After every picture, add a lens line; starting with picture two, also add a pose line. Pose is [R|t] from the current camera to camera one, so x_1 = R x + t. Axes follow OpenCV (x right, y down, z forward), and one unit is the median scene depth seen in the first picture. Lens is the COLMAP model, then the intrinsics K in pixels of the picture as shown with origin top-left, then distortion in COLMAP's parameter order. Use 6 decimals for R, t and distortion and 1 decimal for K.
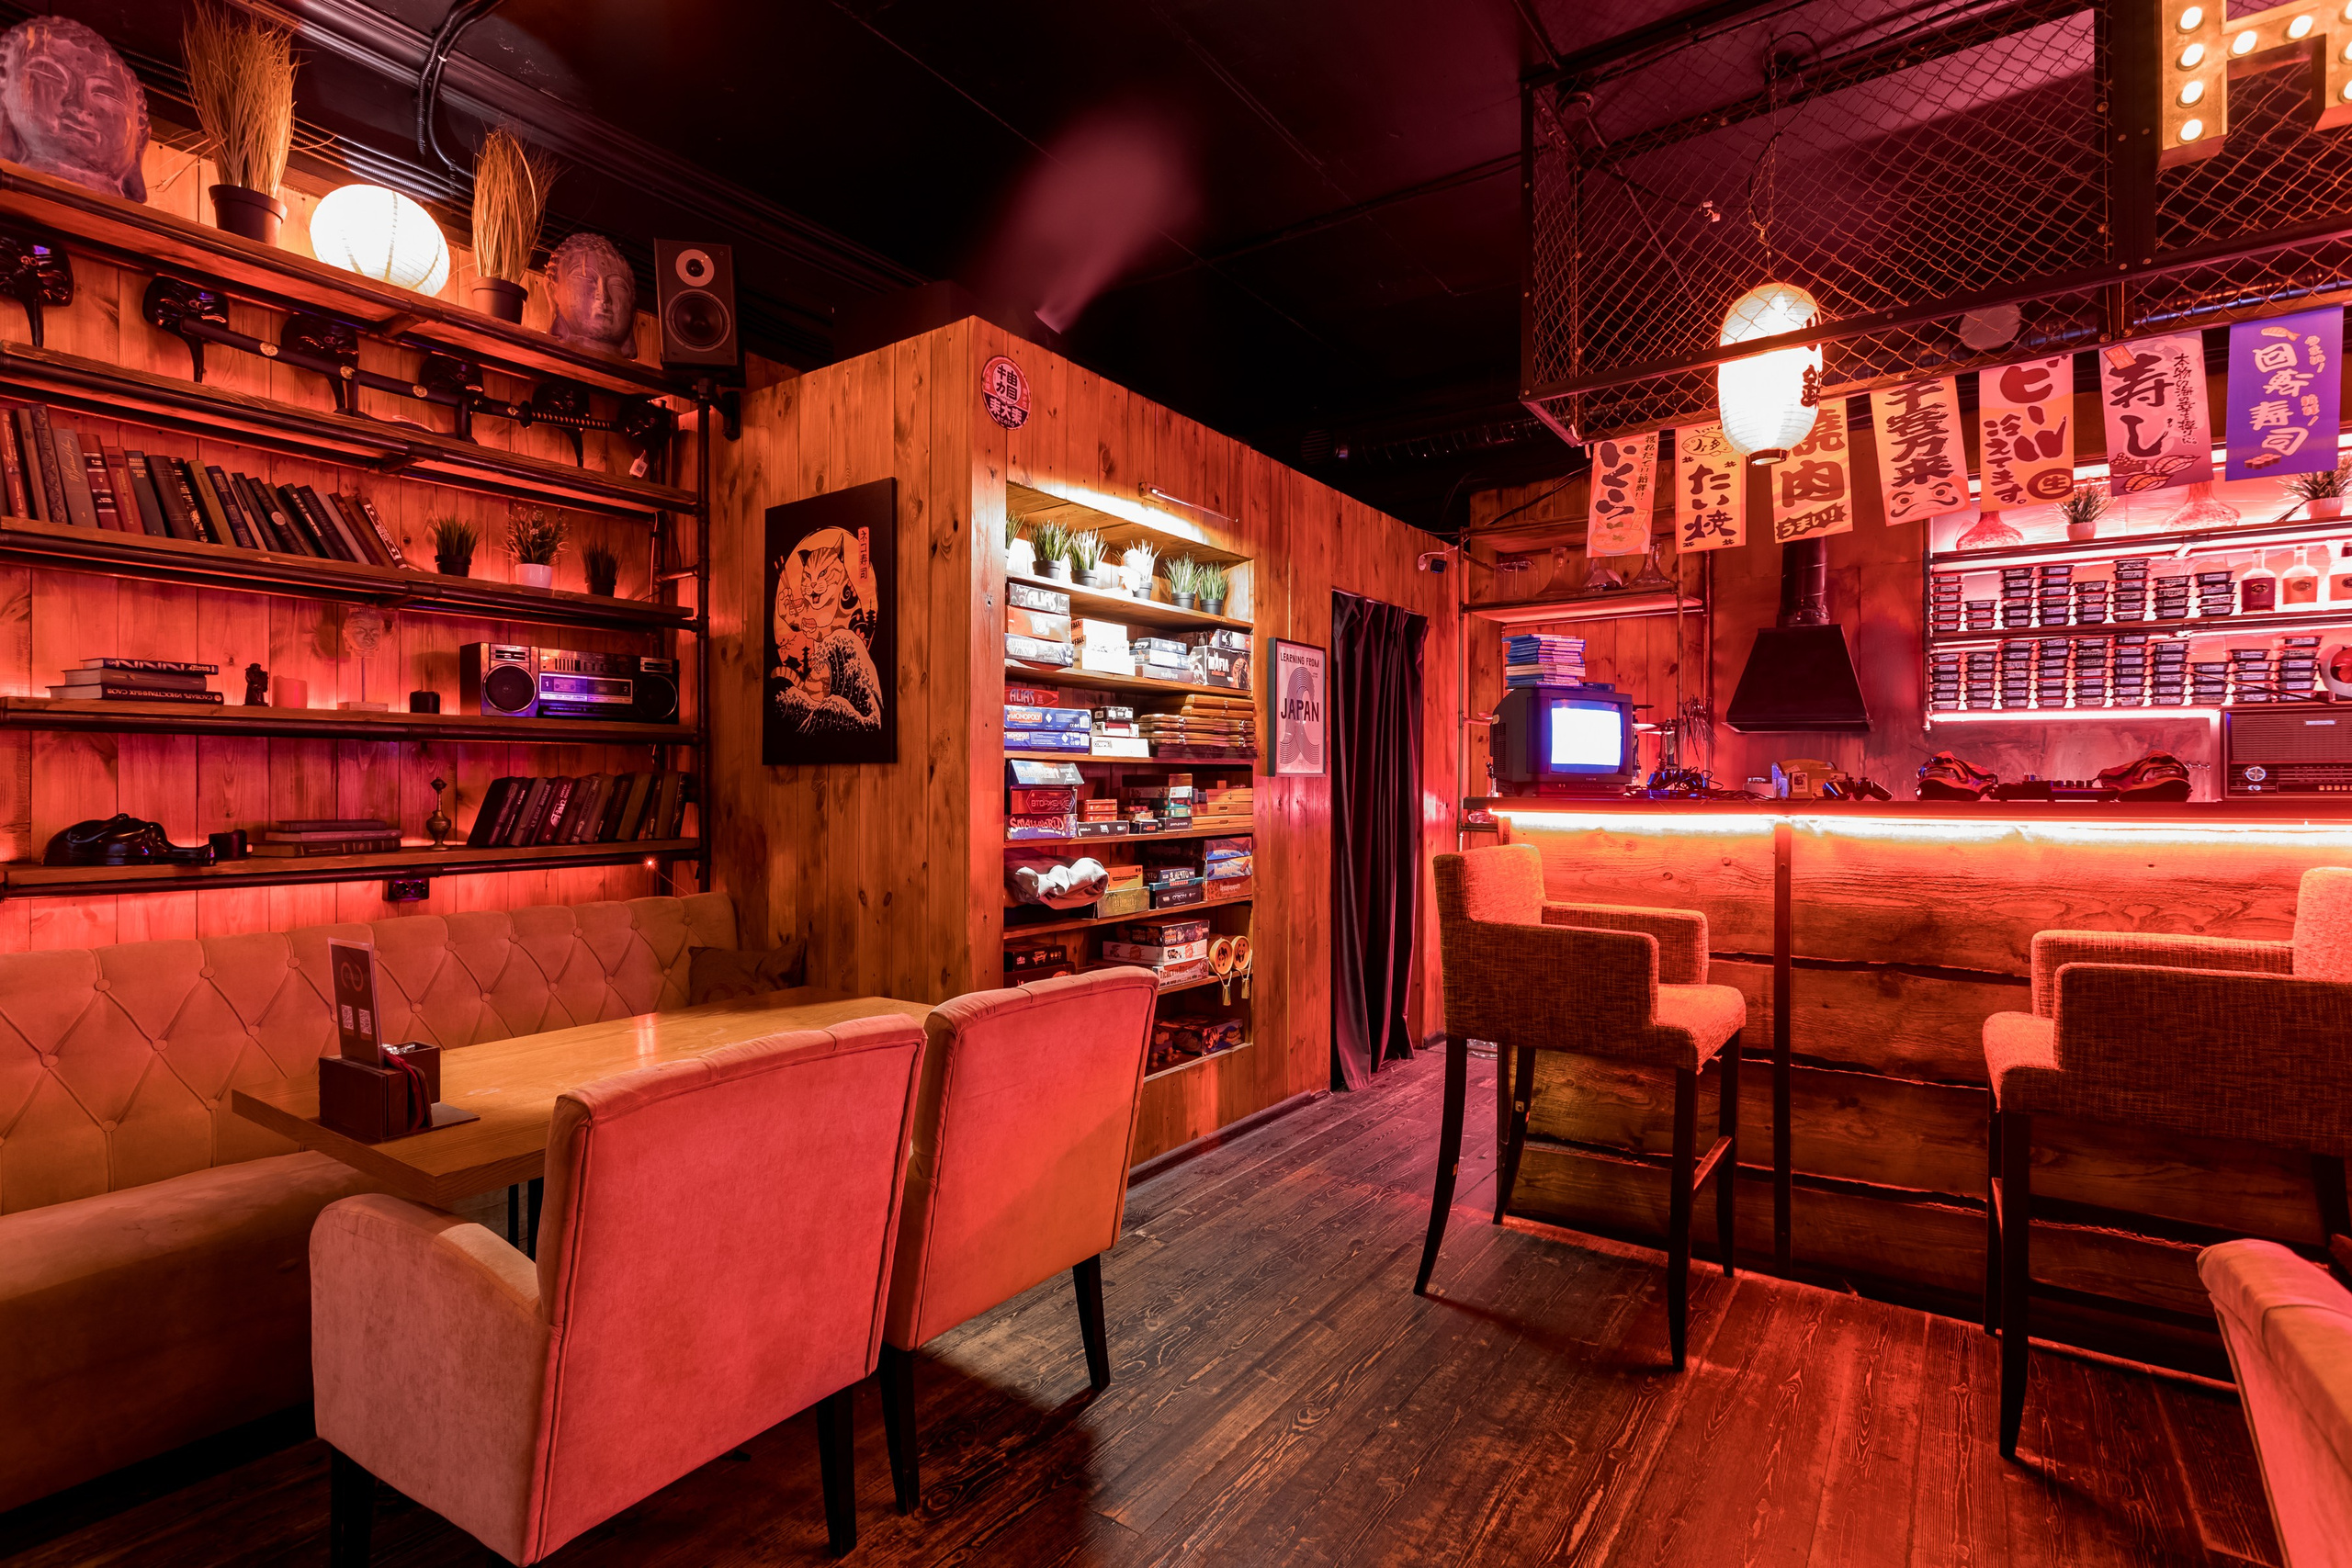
lens RADIAL K [[1118.2, 0, 1176.0], [0, 1118.2, 784.0], [0, 0, 1]] dist [-0.000603, 0.001982]
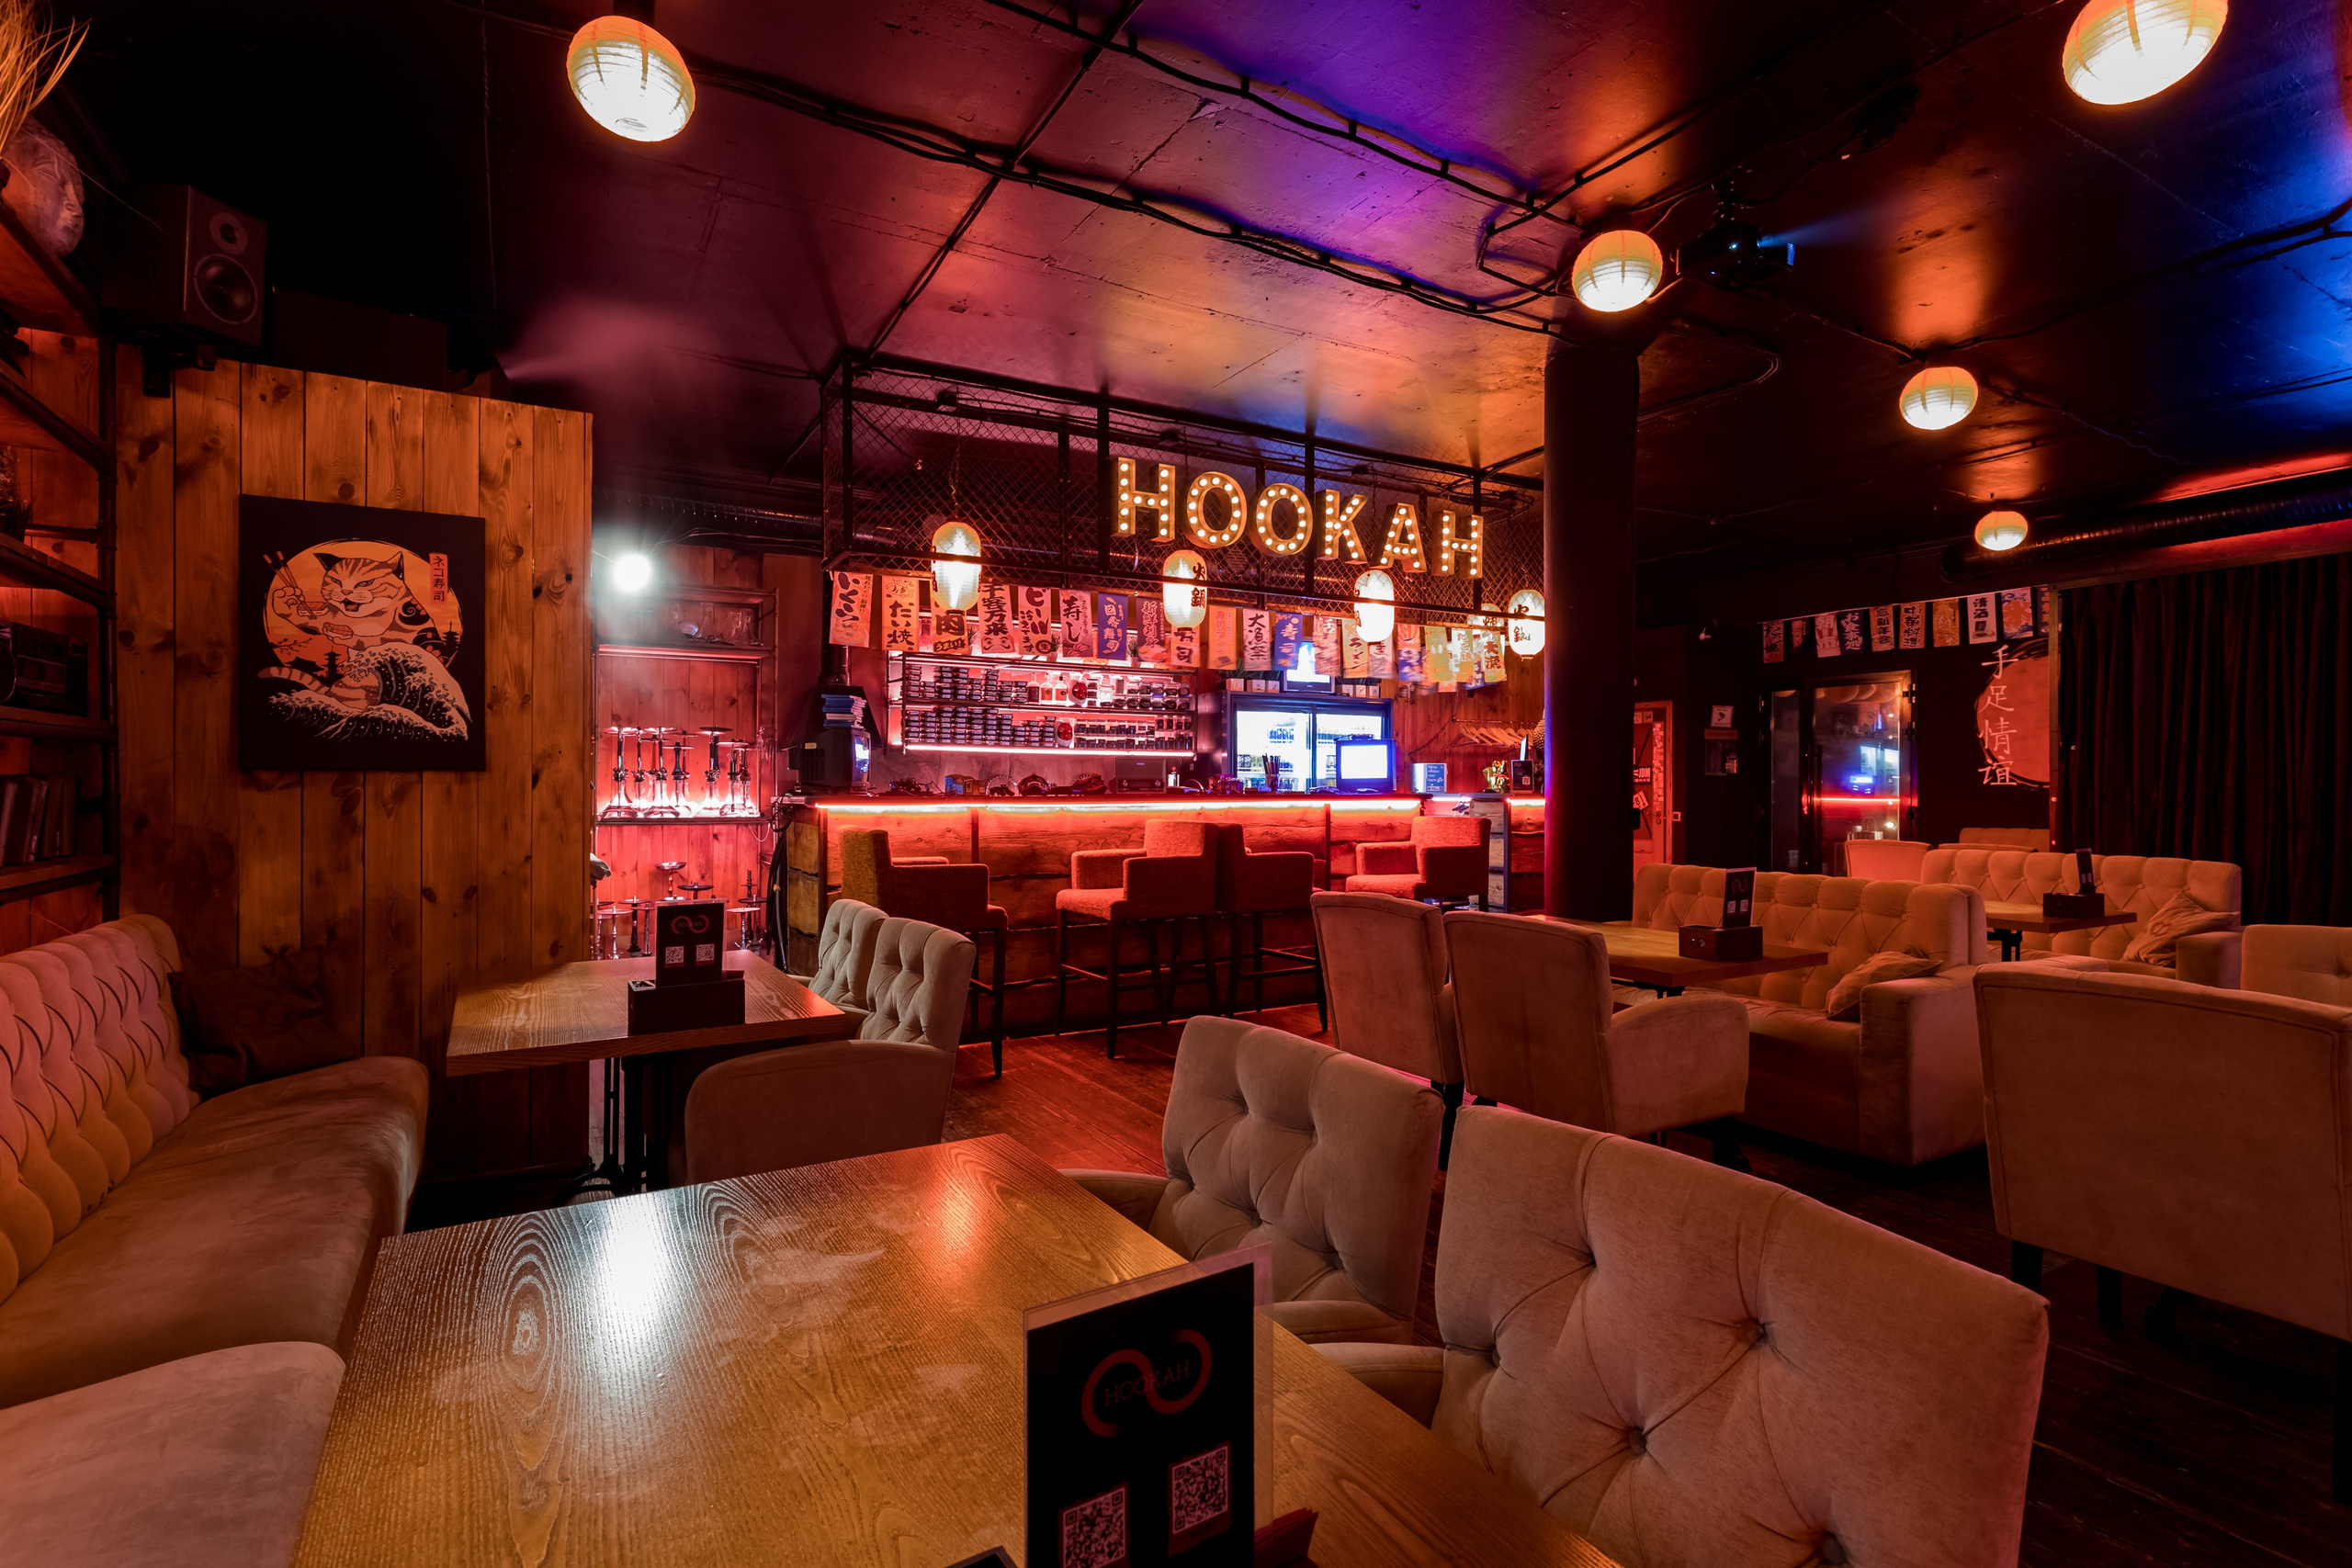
lens RADIAL K [[1118.2, 0, 1176.0], [0, 1118.2, 784.0], [0, 0, 1]] dist [-0.000603, 0.001982]
pose [[0.412267, 0.000561, 0.911063, -0.969083], [-0.002423, 0.999997, 0.000481, -0.007661], [-0.911060, -0.002406, 0.412267, -0.101141]]
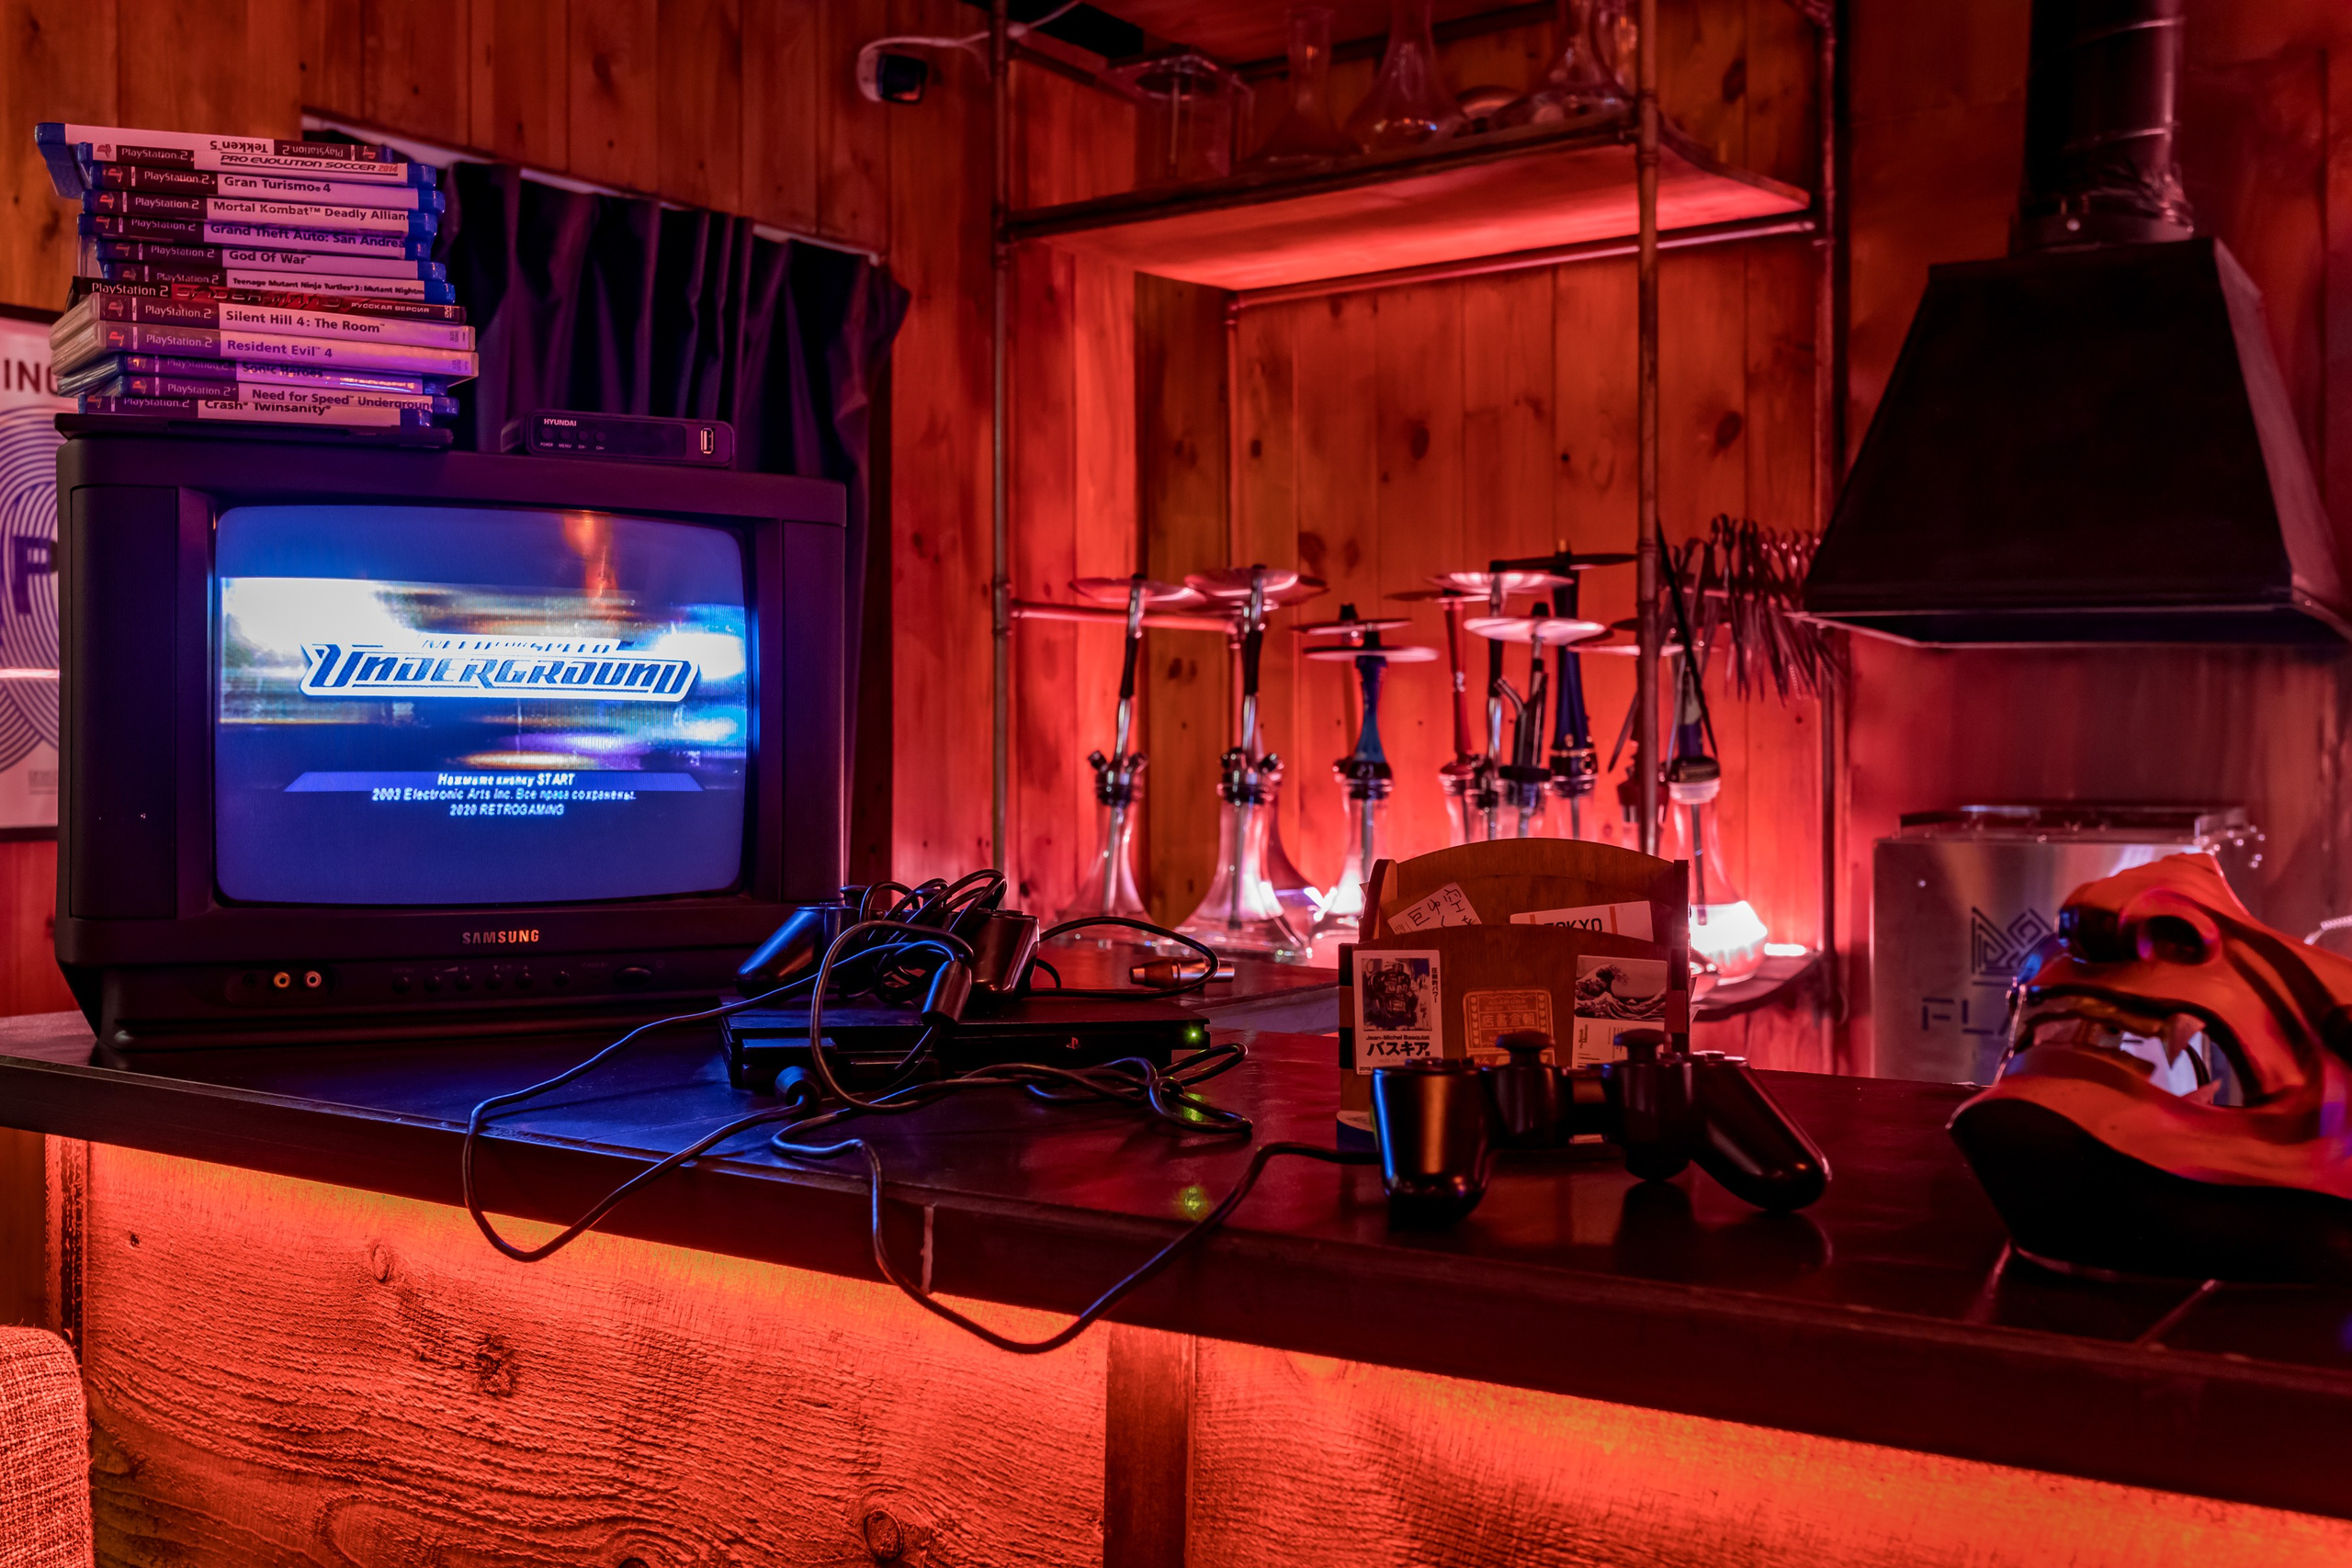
lens RADIAL K [[2342.0, 0, 1176.0], [0, 2342.0, 784.0], [0, 0, 1]] dist [-0.001611, -0.000467]
pose [[0.999931, -0.004543, -0.010870, 0.510774], [0.004781, 0.999749, 0.021894, -0.041137], [0.010768, -0.021945, 0.999701, 0.637703]]
